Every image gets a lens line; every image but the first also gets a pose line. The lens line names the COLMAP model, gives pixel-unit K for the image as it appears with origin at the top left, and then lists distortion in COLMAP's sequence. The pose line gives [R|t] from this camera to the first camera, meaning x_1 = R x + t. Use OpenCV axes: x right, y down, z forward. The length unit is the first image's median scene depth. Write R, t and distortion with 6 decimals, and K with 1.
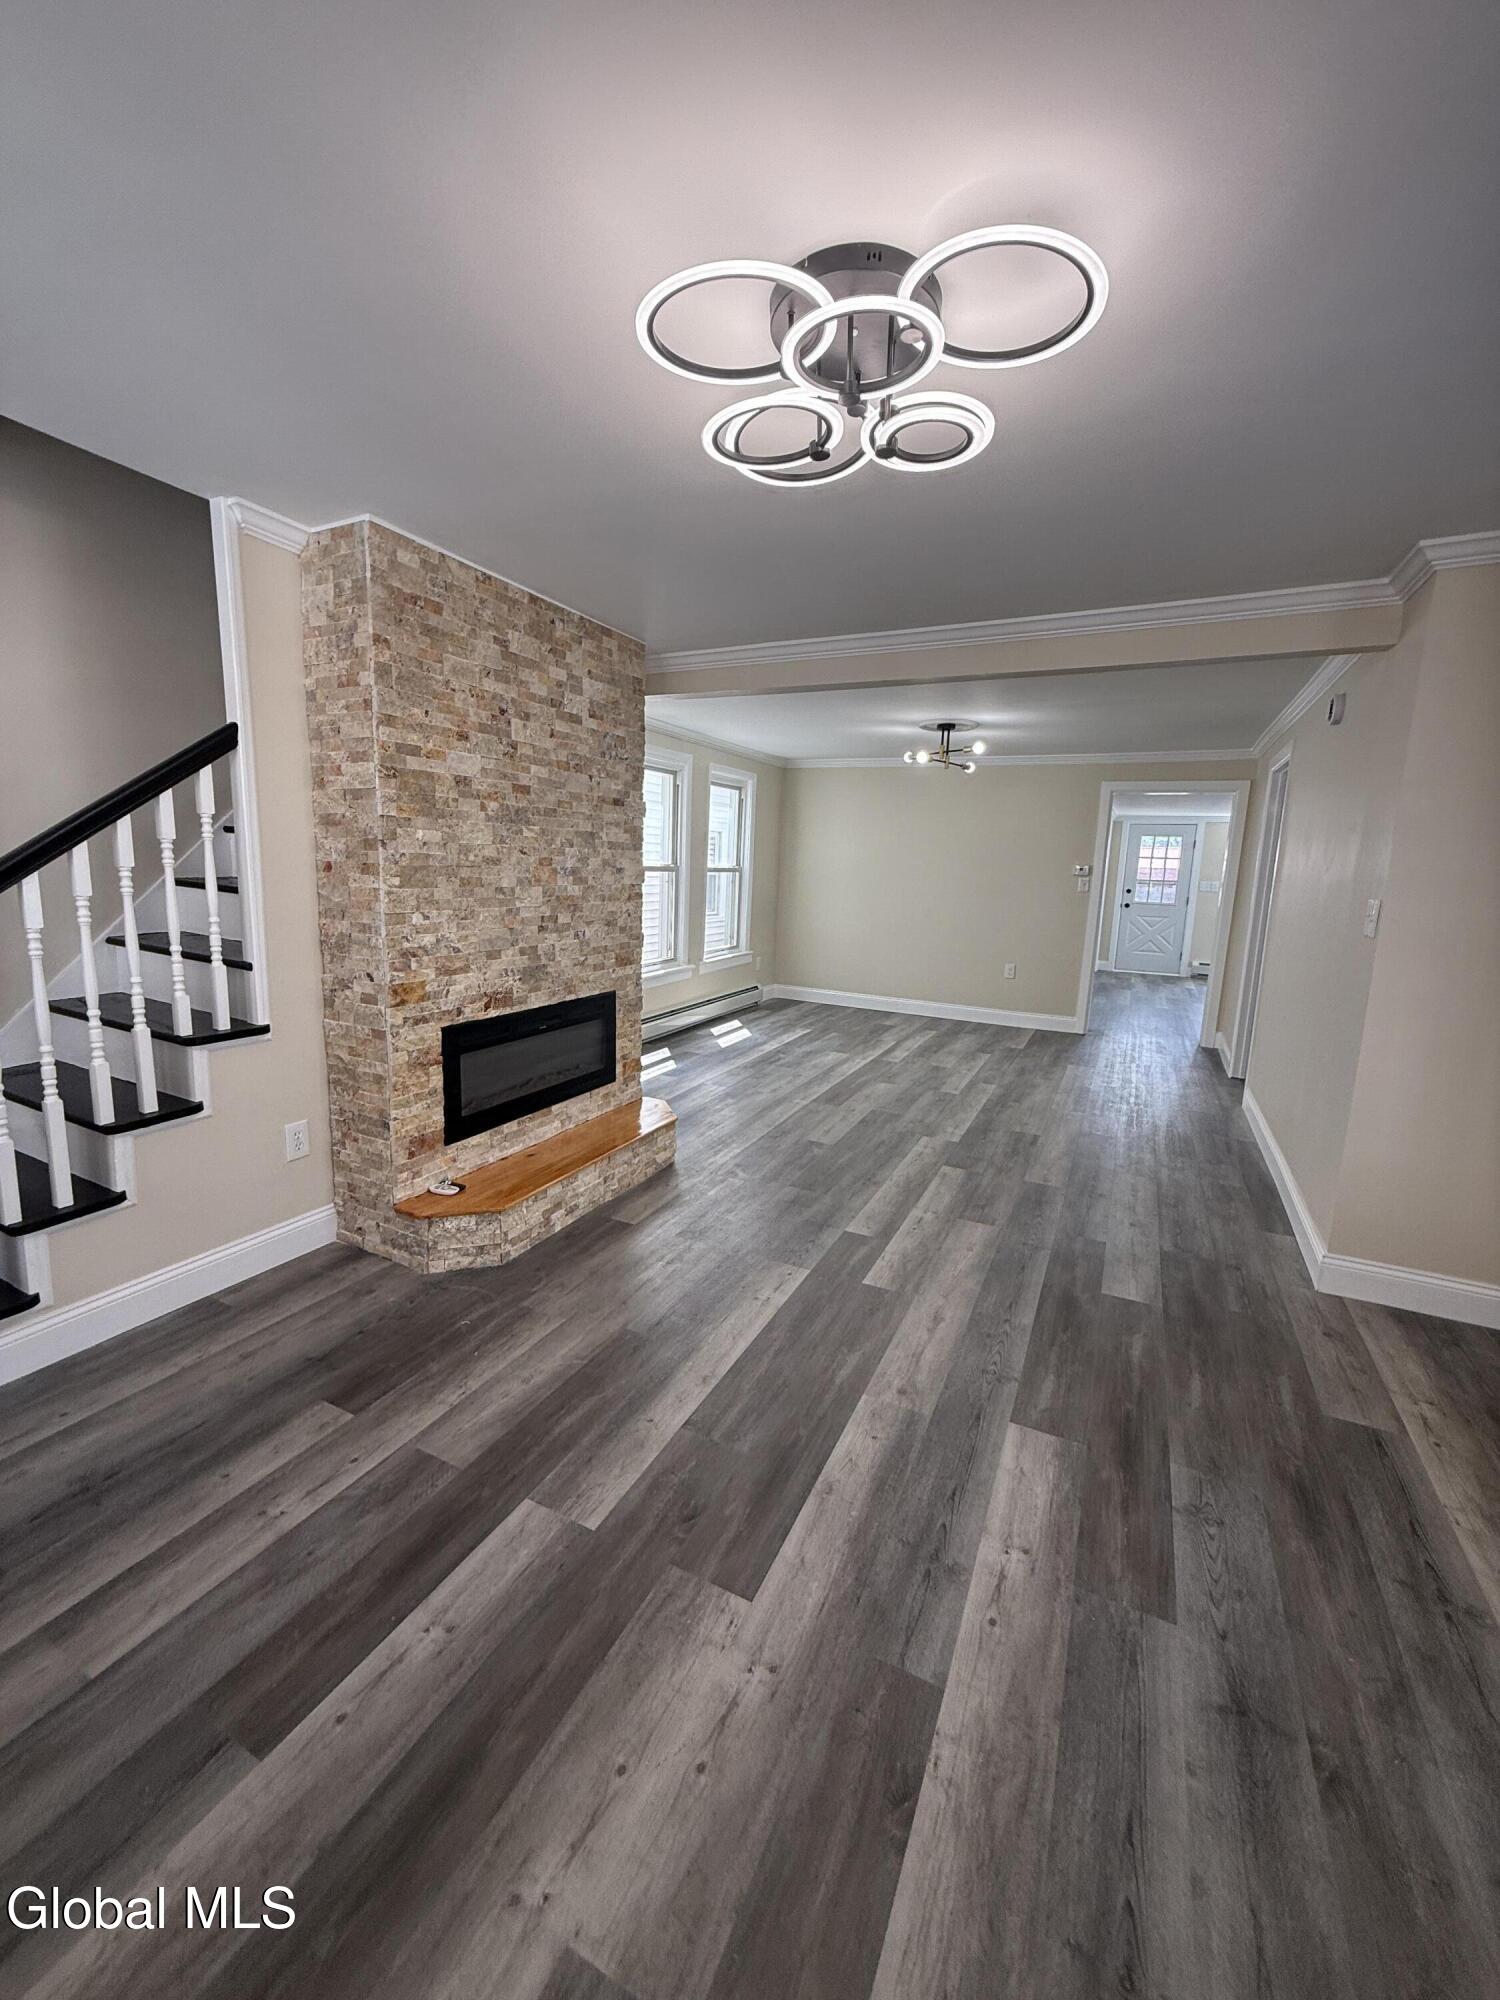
lens RADIAL K [[794.7, 0, 749.3], [0, 794.7, 991.6], [0, 0, 1]] dist [-0.002325, -0.000227]
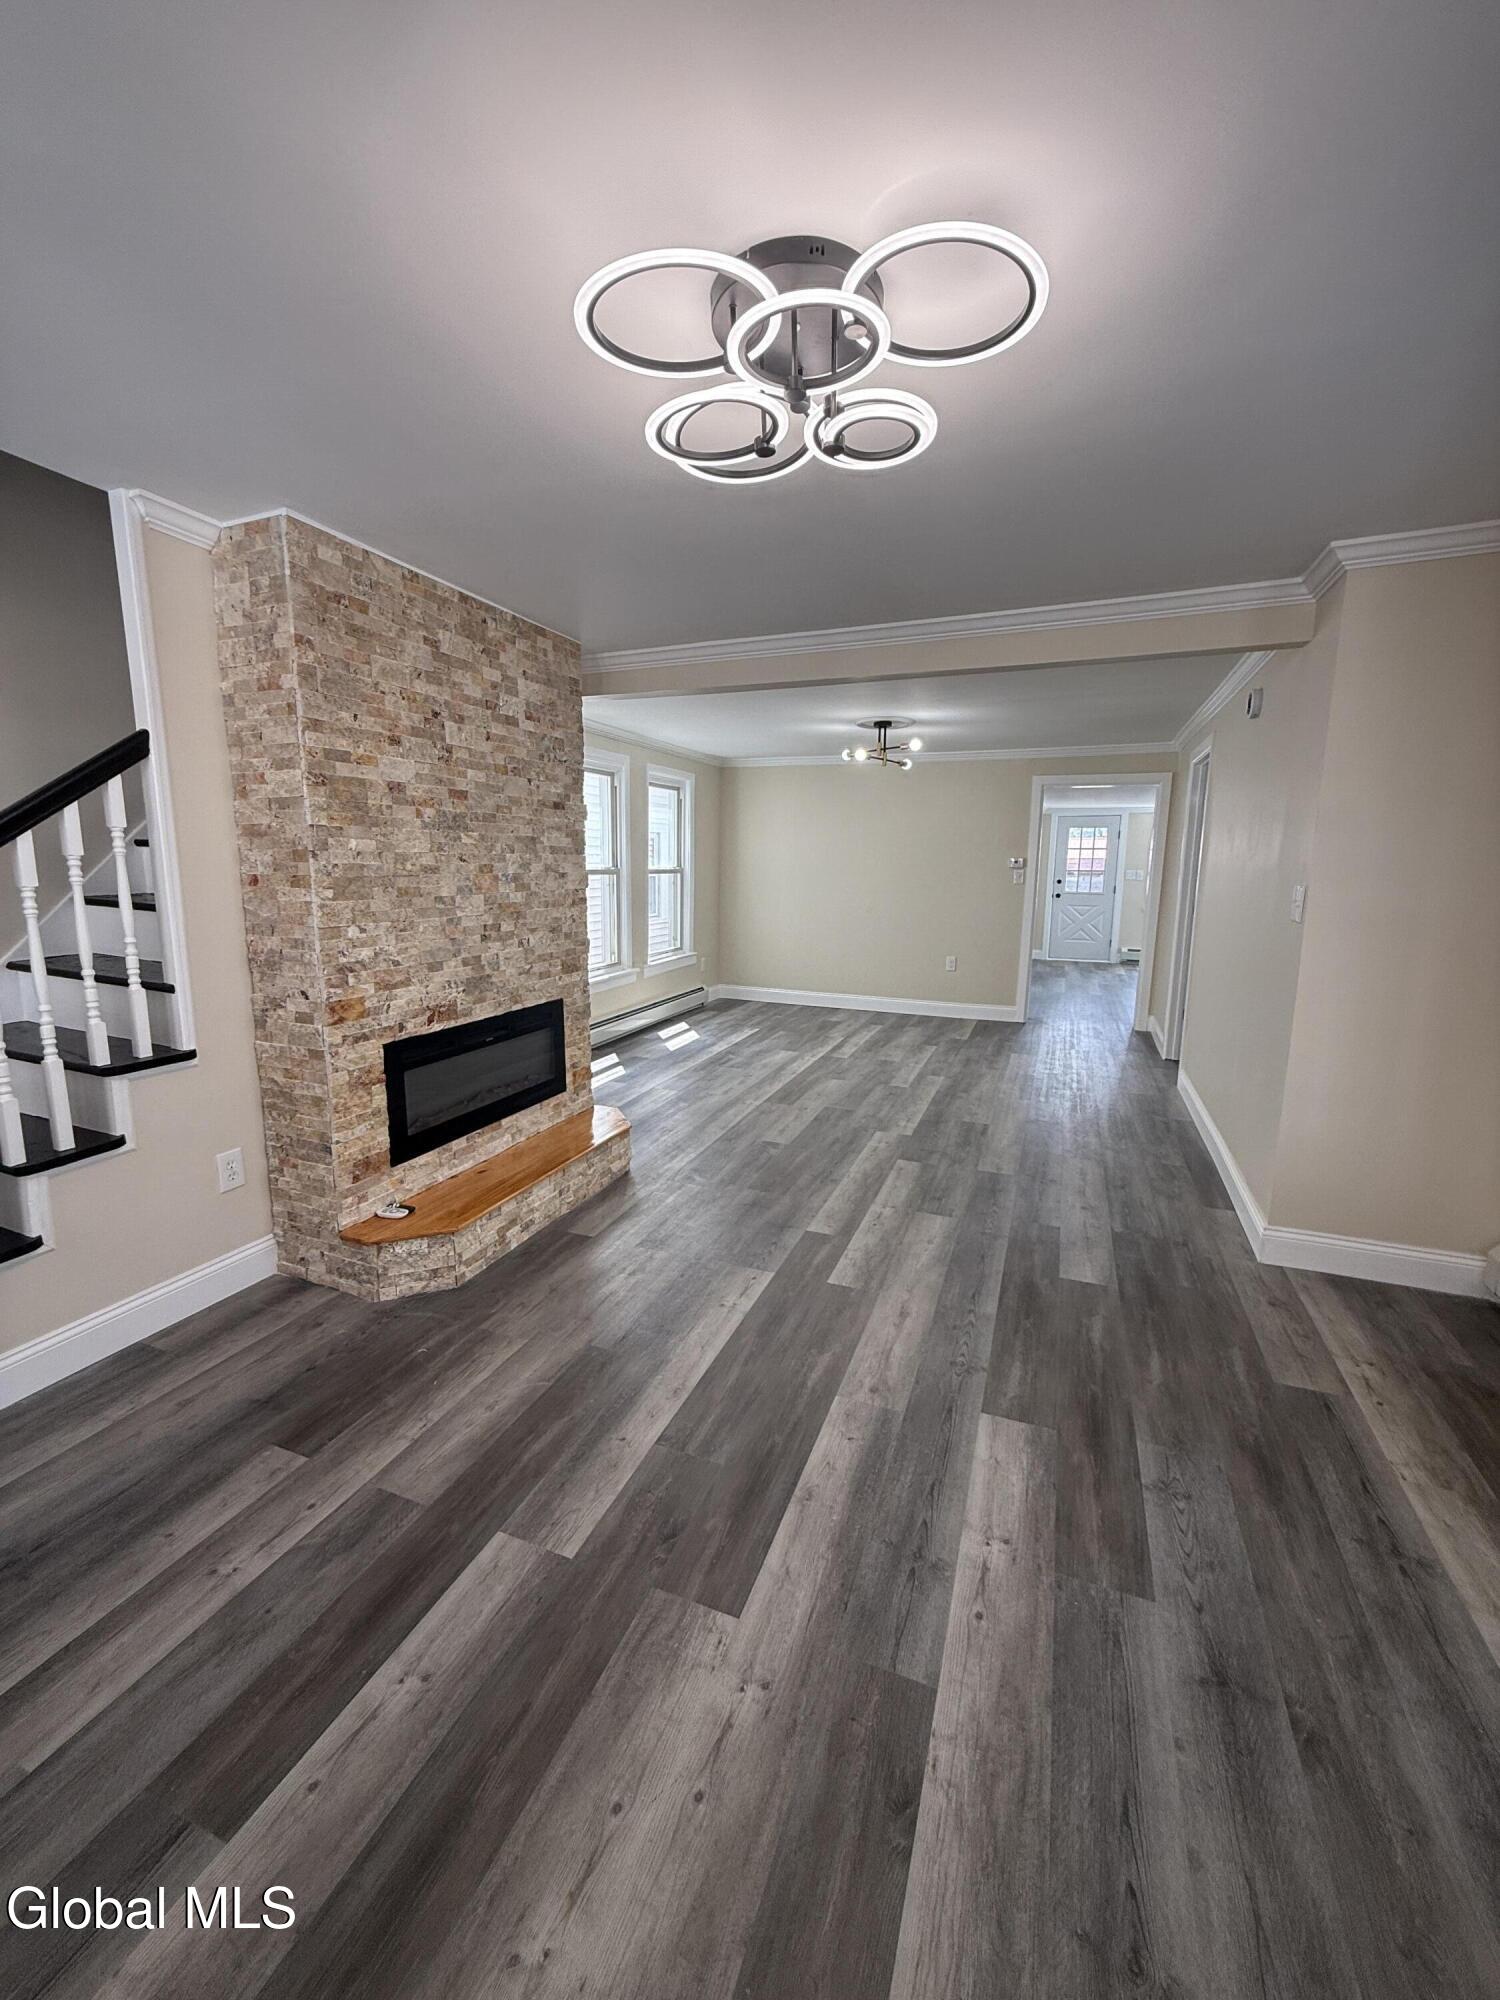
lens RADIAL K [[794.7, 0, 749.3], [0, 794.7, 991.6], [0, 0, 1]] dist [-0.002325, -0.000227]
pose [[0.996537, -0.036689, 0.074618, -0.015989], [0.036586, 0.999327, 0.002750, -0.005087], [-0.074669, -0.000010, 0.997208, 0.010359]]
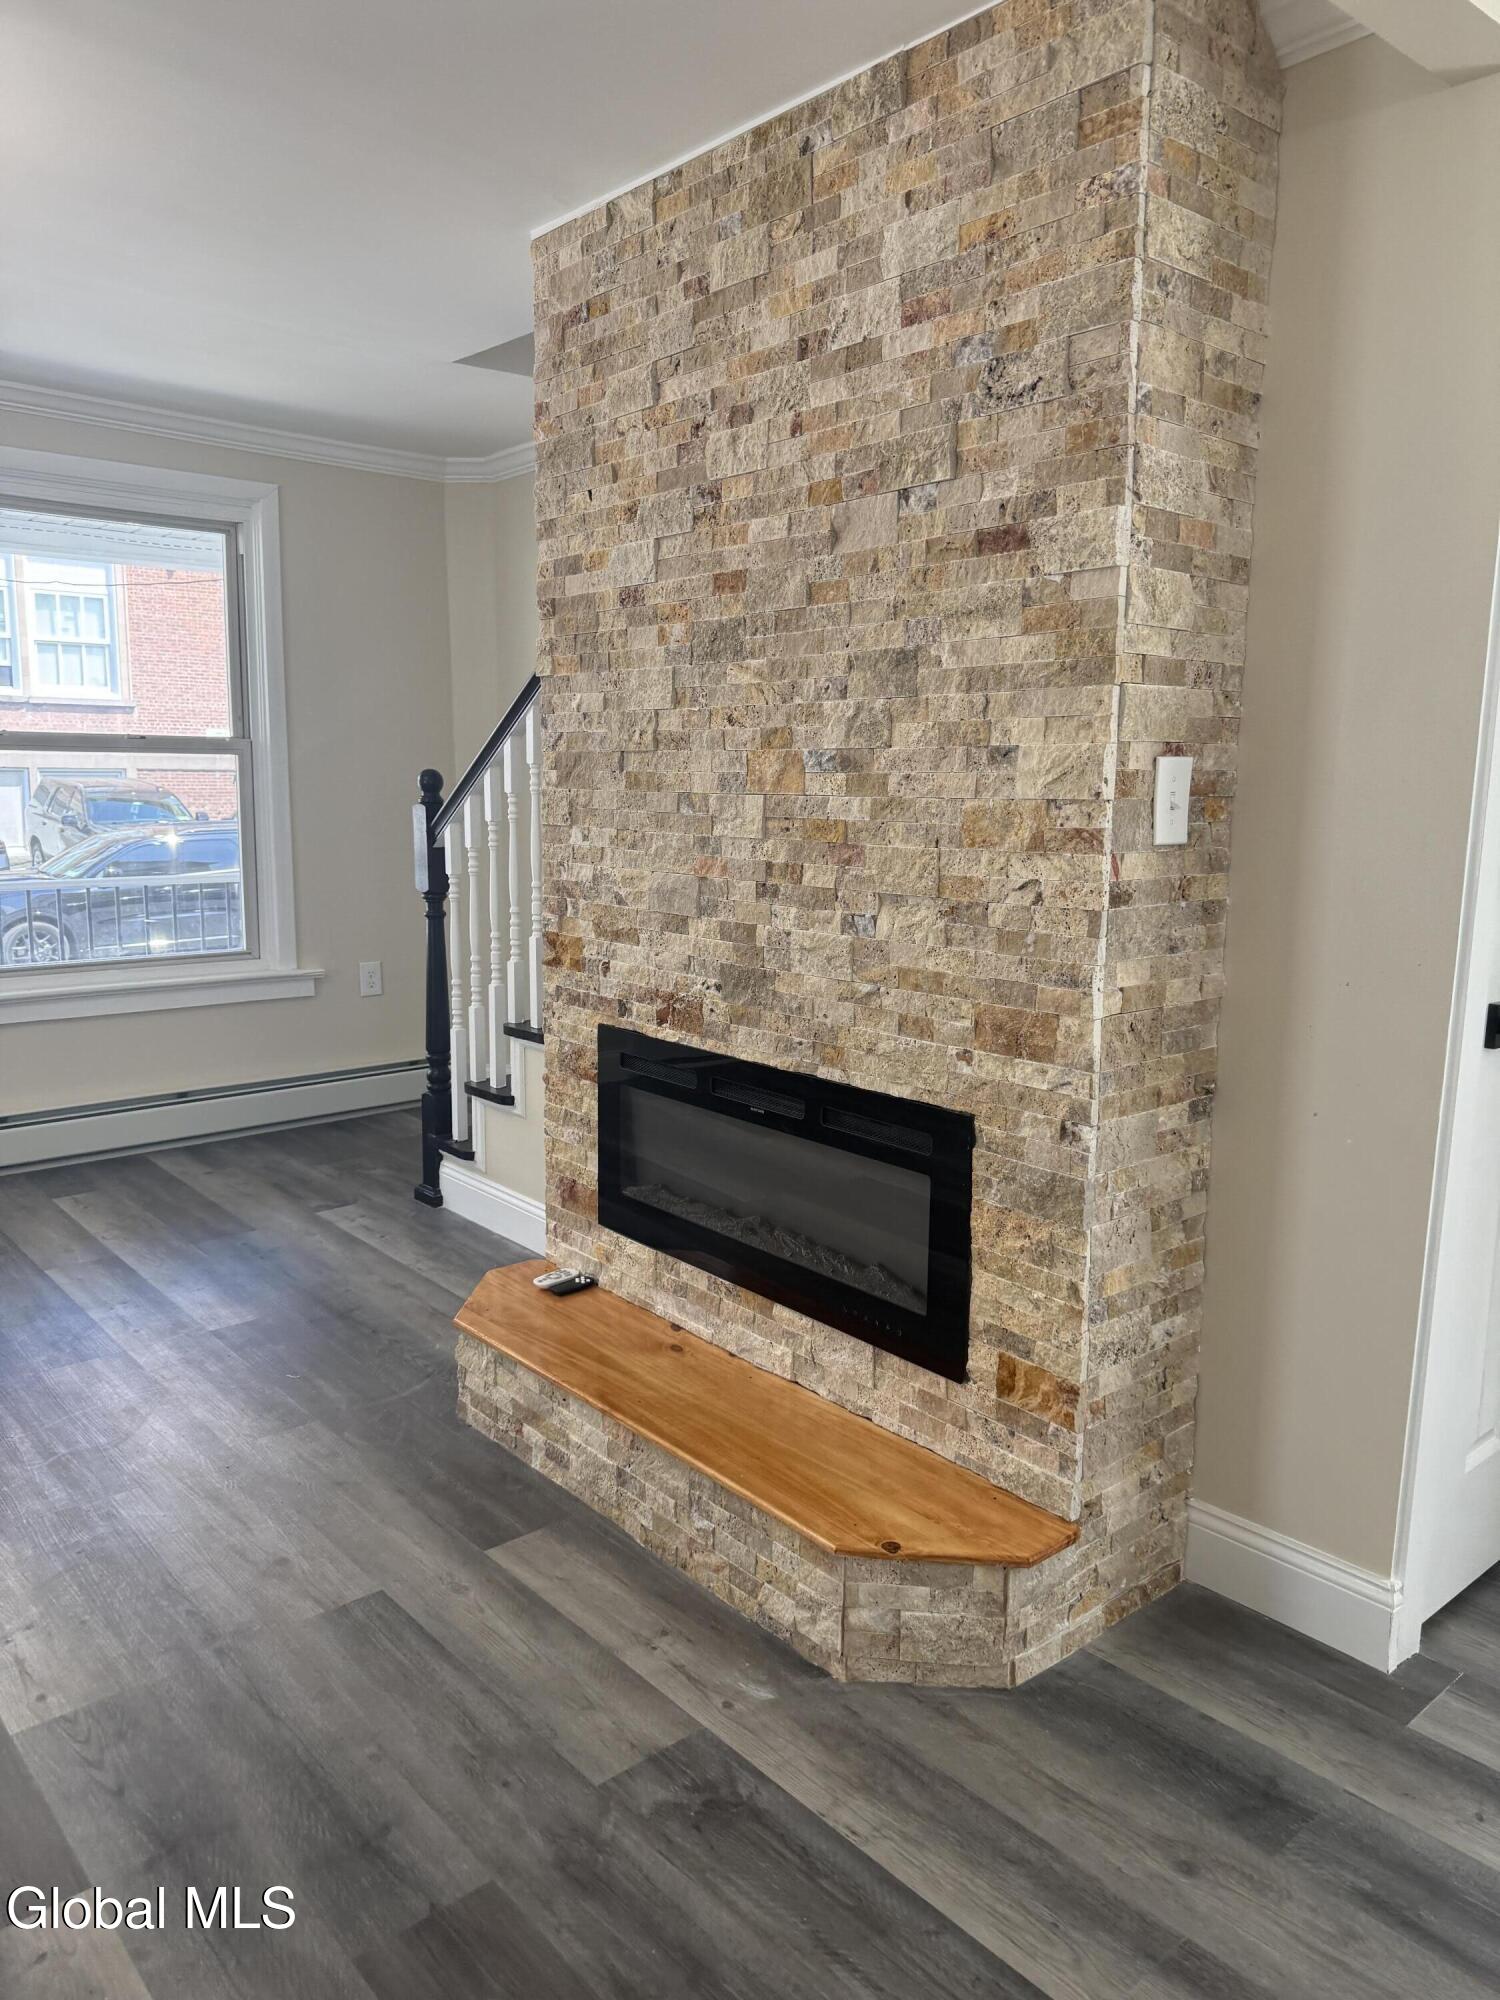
lens RADIAL K [[1382.2, 0, 751.7], [0, 1382.2, 993.9], [0, 0, 1]] dist [0.157109, -0.305127]
pose [[-0.378972, 0.104399, -0.919500, 0.524446], [-0.175596, 0.967452, 0.182215, -0.185878], [0.908596, 0.230516, -0.348305, 1.456531]]
